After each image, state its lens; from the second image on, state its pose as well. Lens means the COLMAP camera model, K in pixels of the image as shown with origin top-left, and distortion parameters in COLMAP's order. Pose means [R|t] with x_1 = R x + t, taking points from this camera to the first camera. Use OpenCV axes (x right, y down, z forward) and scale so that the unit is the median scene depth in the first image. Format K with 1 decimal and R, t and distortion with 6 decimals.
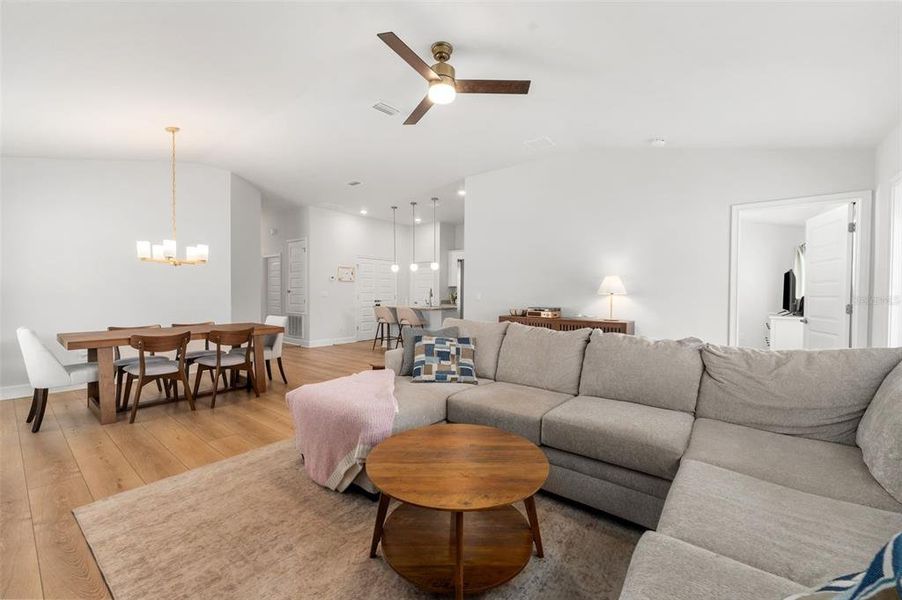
lens RADIAL K [[364.1, 0, 450.6], [0, 364.1, 300.1], [0, 0, 1]] dist [0.001459, 0.000037]
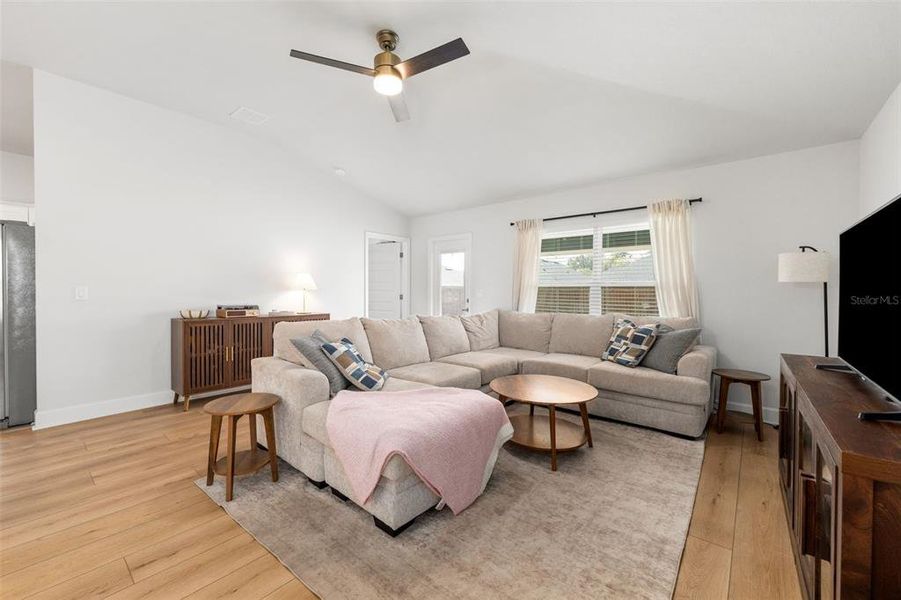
lens RADIAL K [[363.7, 0, 451.6], [0, 363.7, 294.7], [0, 0, 1]] dist [0.001459, 0.000037]
pose [[0.035277, -0.019805, 0.999181, -0.438714], [0.011362, 0.999747, 0.019415, -0.011648], [-0.999313, 0.010667, 0.035493, 0.353777]]
